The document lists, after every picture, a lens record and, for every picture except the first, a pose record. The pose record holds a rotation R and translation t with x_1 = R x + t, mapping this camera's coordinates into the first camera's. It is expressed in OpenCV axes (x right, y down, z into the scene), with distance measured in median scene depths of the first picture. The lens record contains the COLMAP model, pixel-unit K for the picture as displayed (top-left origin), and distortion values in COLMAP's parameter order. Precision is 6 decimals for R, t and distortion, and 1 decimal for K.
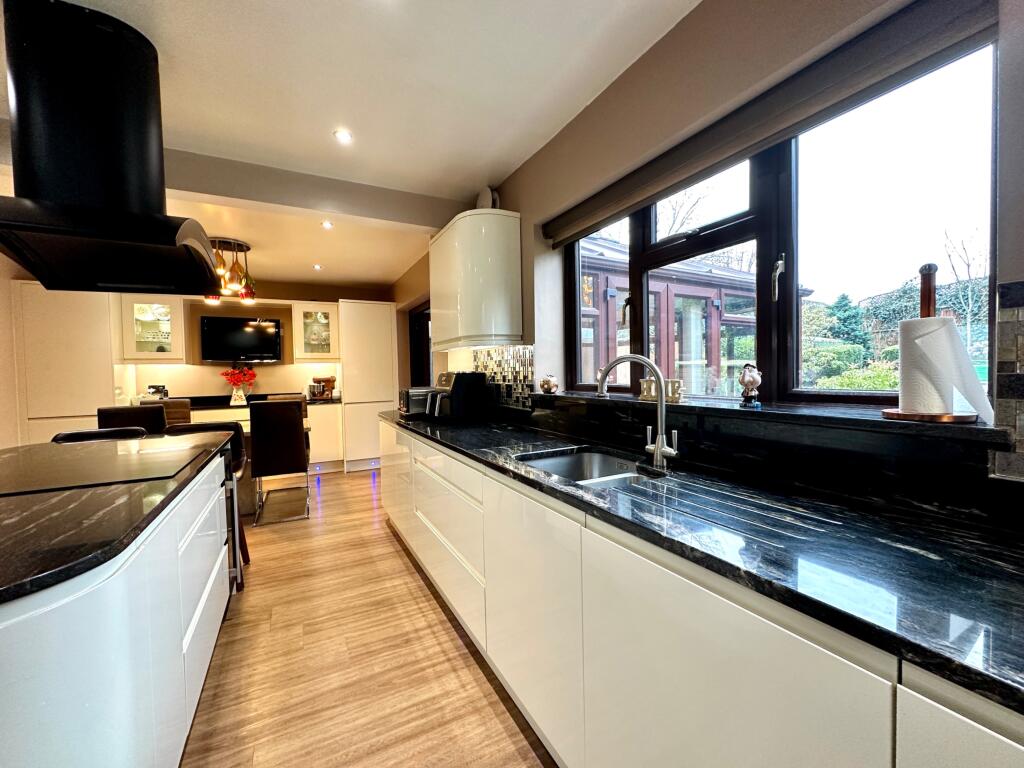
lens RADIAL K [[410.3, 0, 508.8], [0, 410.3, 388.4], [0, 0, 1]] dist [0.000166, 0.000489]
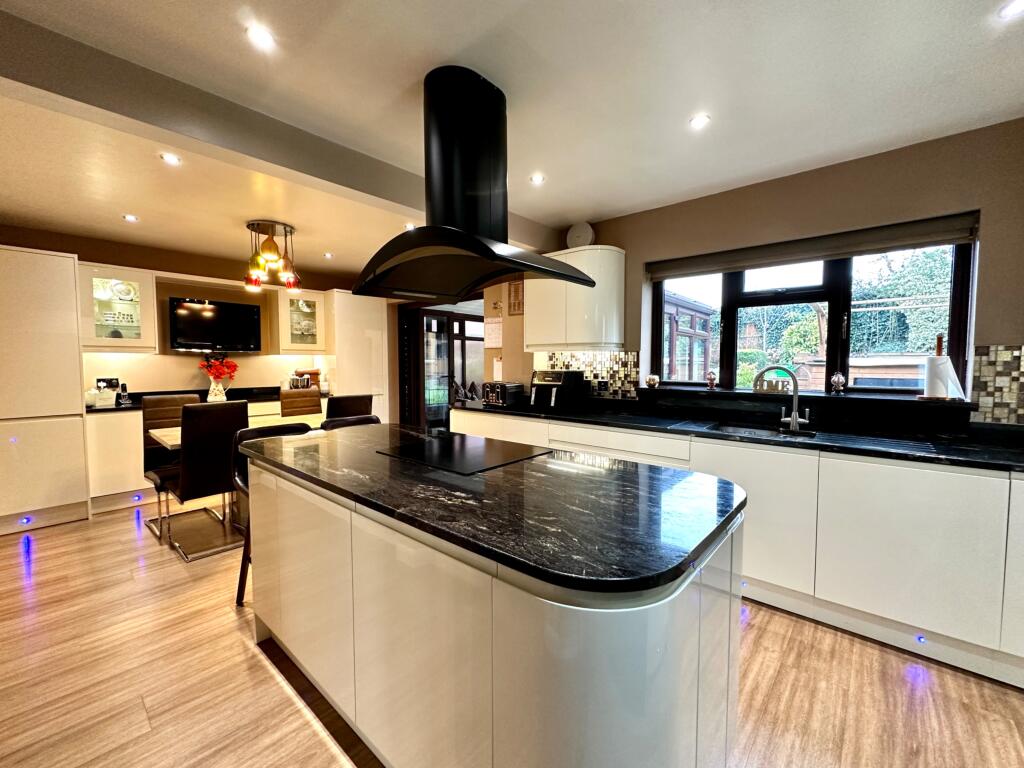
lens RADIAL K [[410.3, 0, 515.9], [0, 410.3, 380.3], [0, 0, 1]] dist [0.000166, 0.000489]
pose [[0.929713, 0.000970, 0.368282, -0.730574], [-0.001987, 0.999995, 0.002383, -0.012832], [-0.368278, -0.002947, 0.929711, -0.104313]]
